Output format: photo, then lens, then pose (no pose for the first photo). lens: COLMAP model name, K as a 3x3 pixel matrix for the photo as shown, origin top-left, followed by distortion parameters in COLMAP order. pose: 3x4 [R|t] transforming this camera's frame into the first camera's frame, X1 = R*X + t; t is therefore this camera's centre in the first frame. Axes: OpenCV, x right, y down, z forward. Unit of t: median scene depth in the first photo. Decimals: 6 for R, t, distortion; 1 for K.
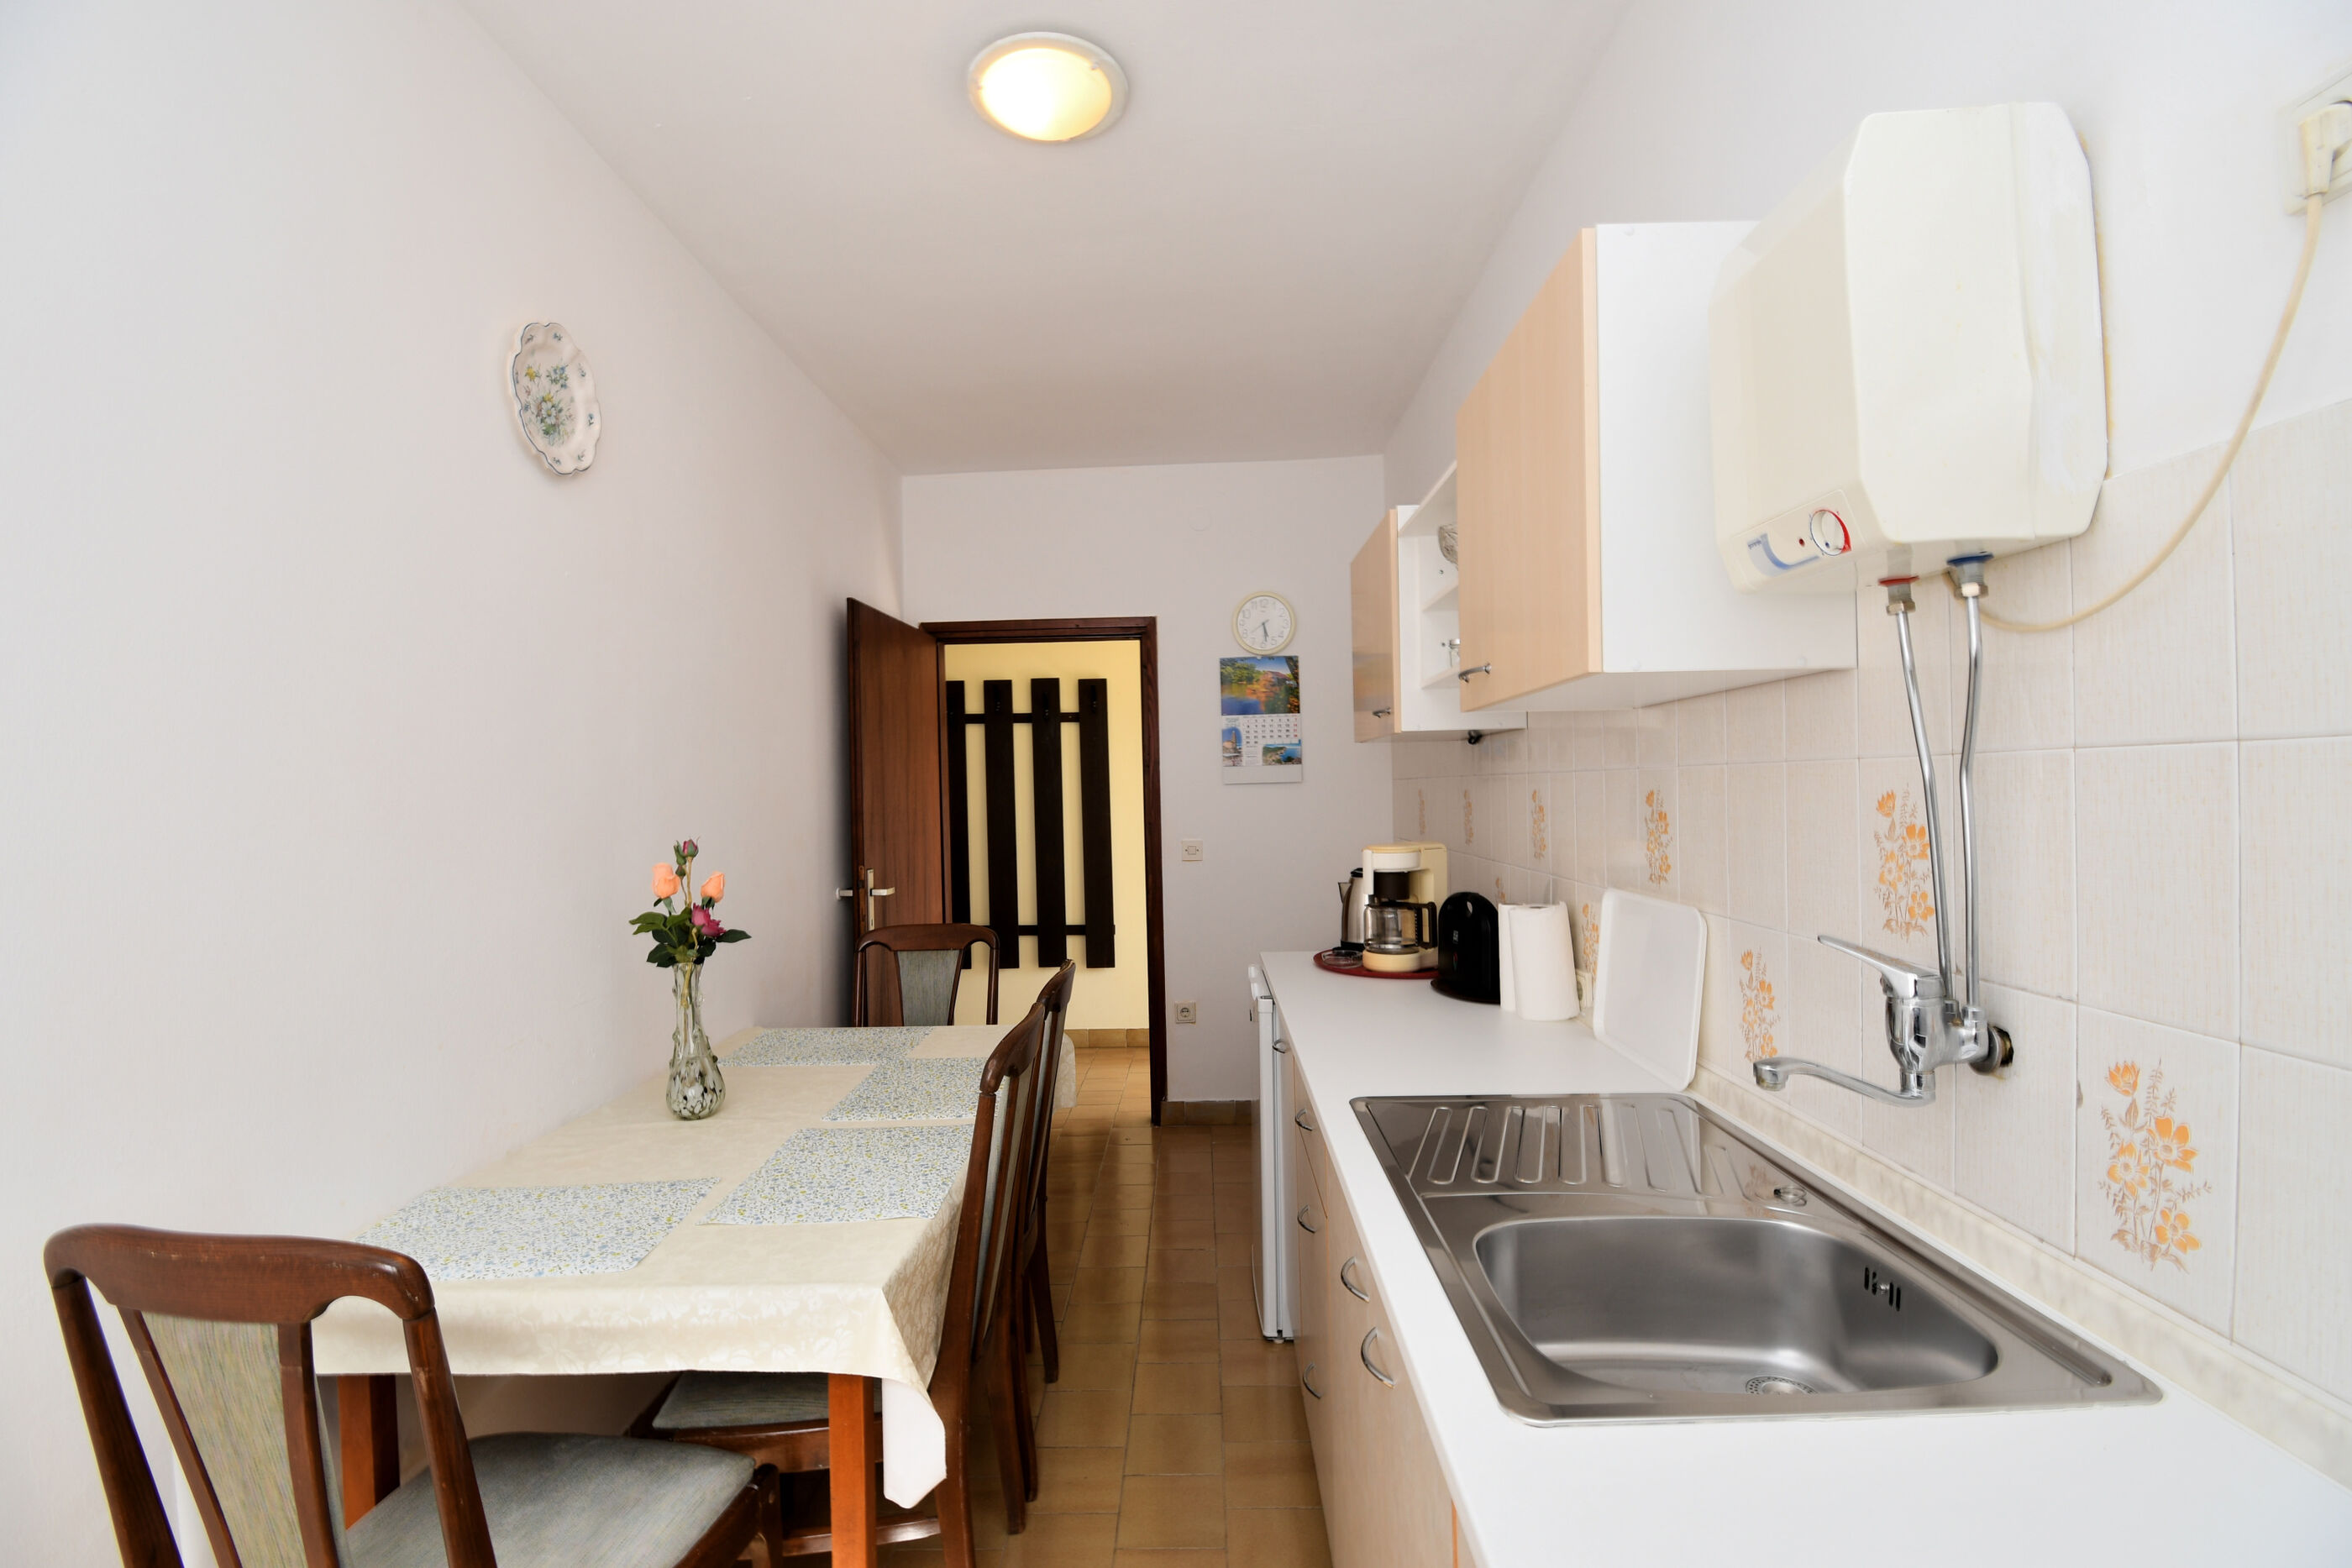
lens RADIAL K [[1044.4, 0, 1176.0], [0, 1044.4, 784.0], [0, 0, 1]] dist [0.031417, -0.032892]
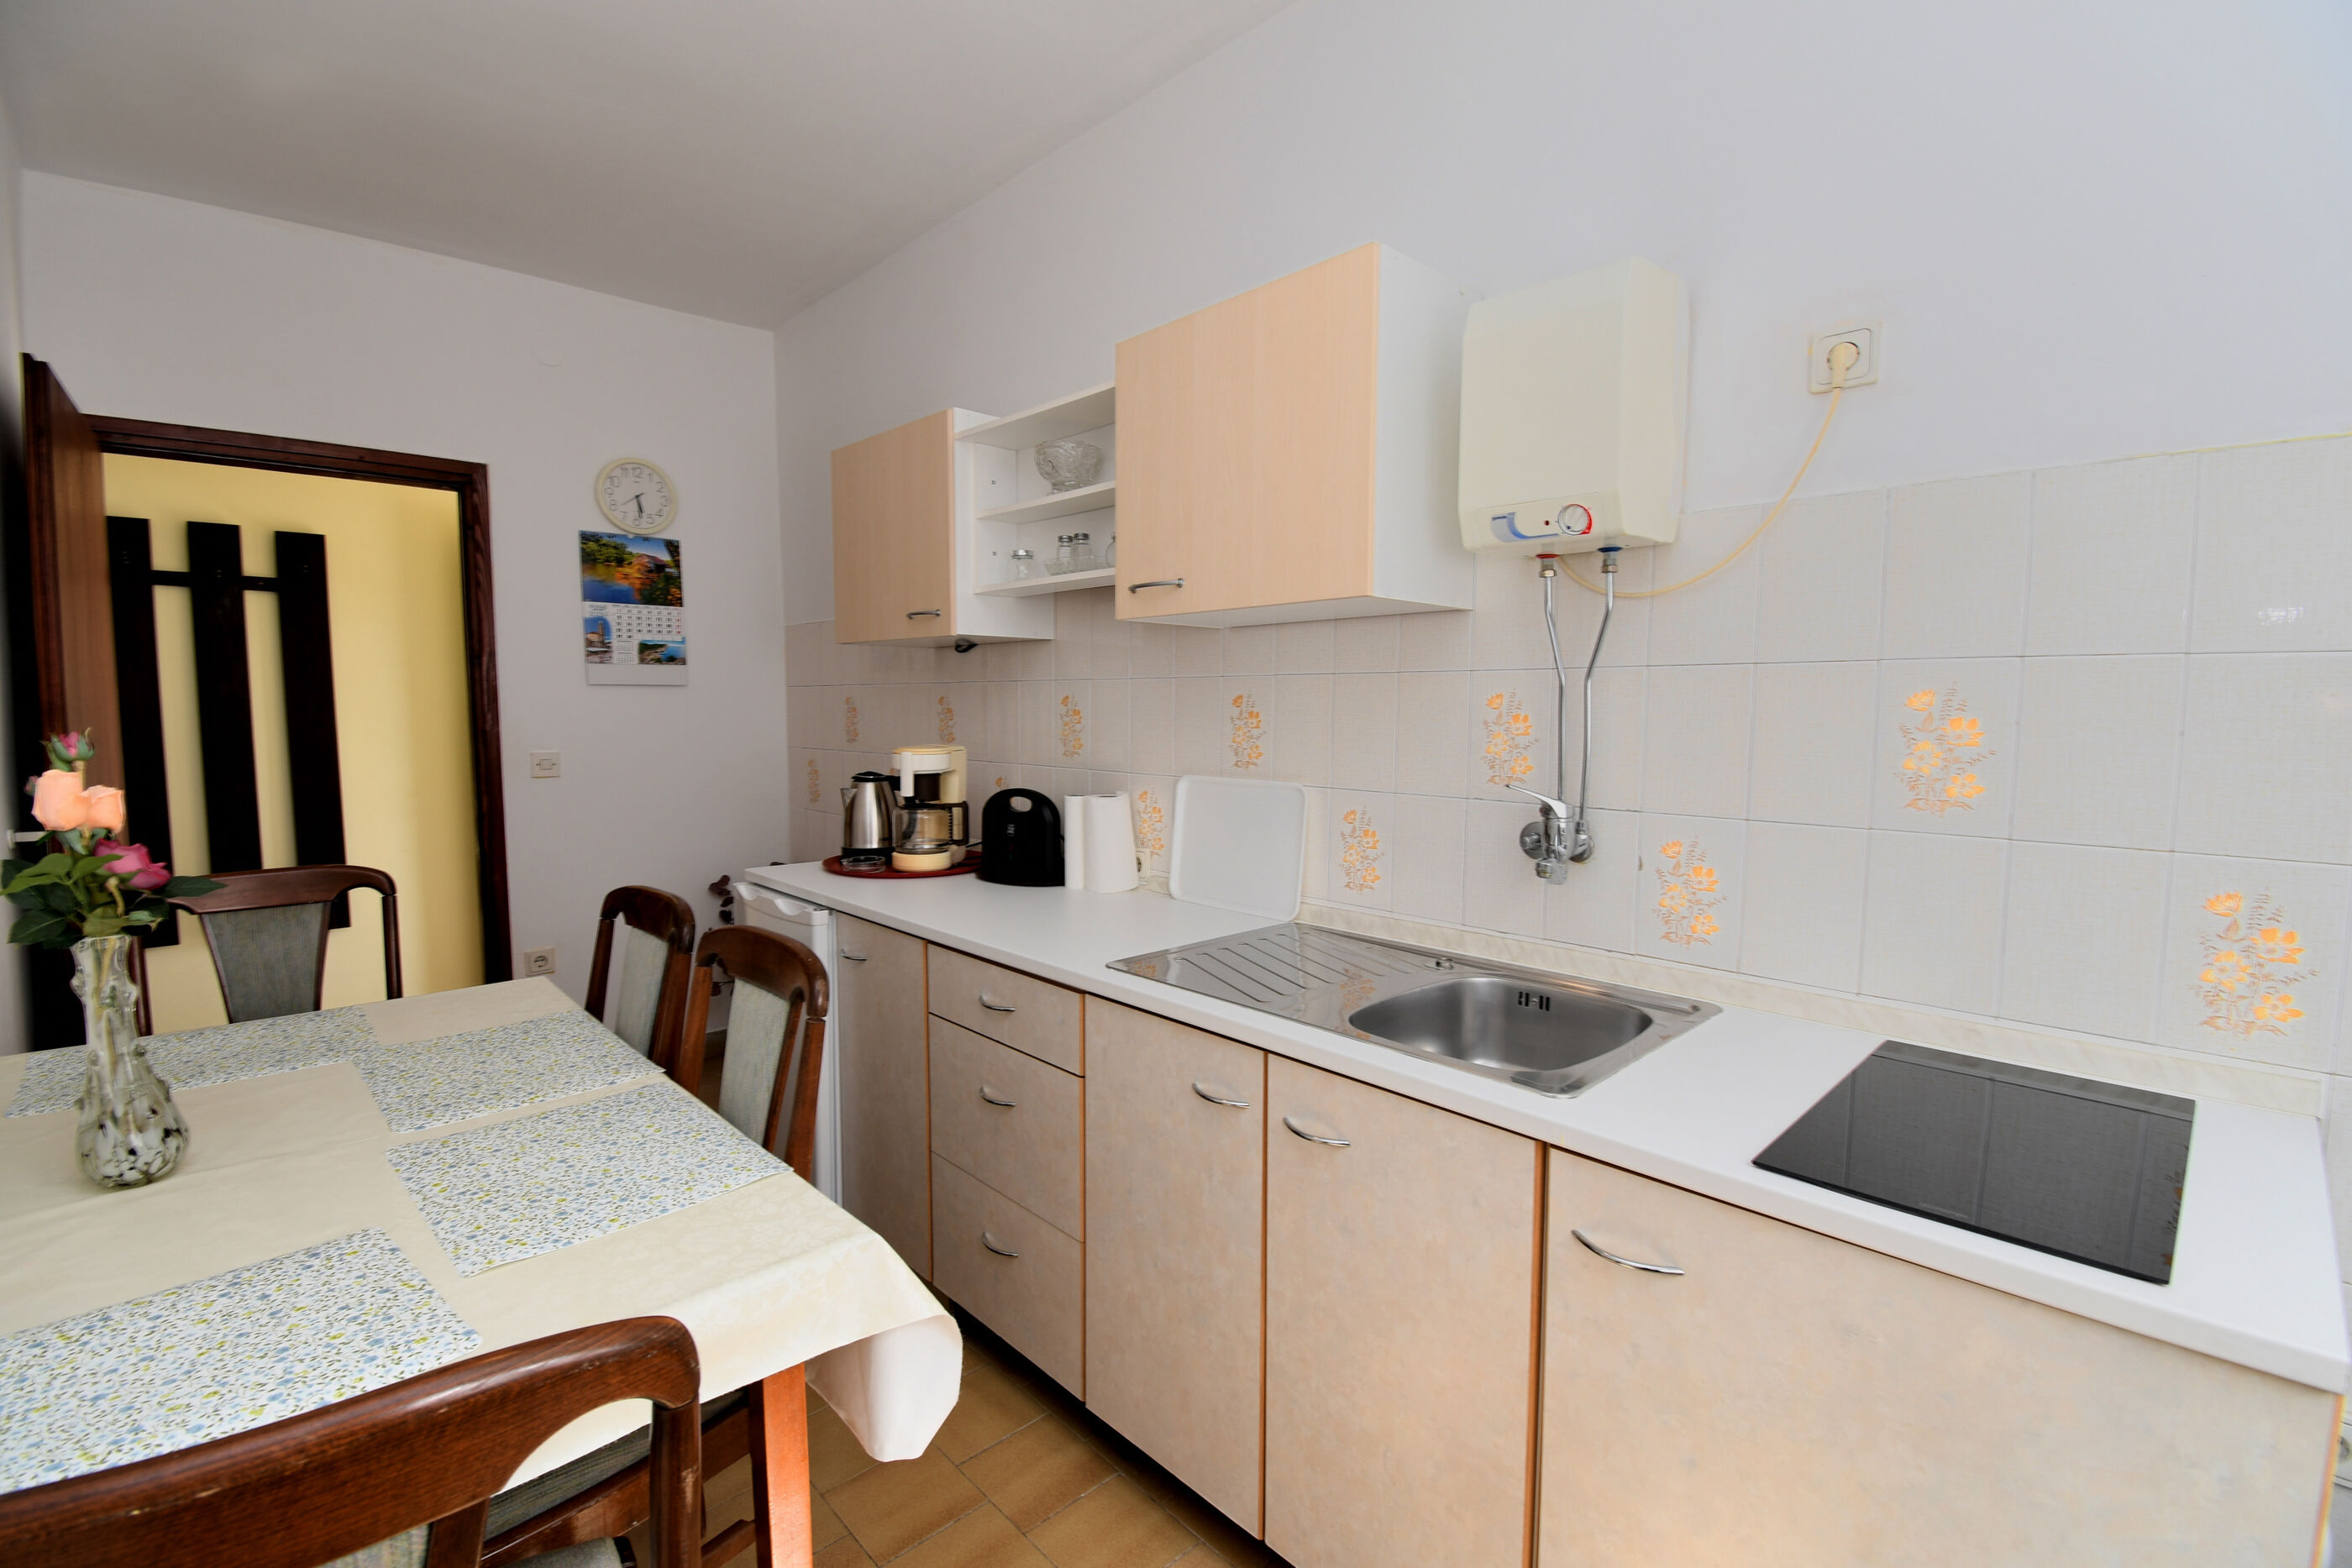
lens RADIAL K [[1044.4, 0, 1176.0], [0, 1044.4, 784.0], [0, 0, 1]] dist [0.031417, -0.032892]
pose [[0.704635, -0.029623, 0.708951, -0.341062], [-0.021972, 0.997738, 0.063528, 0.024226], [-0.709229, -0.060341, 0.702391, 0.115612]]
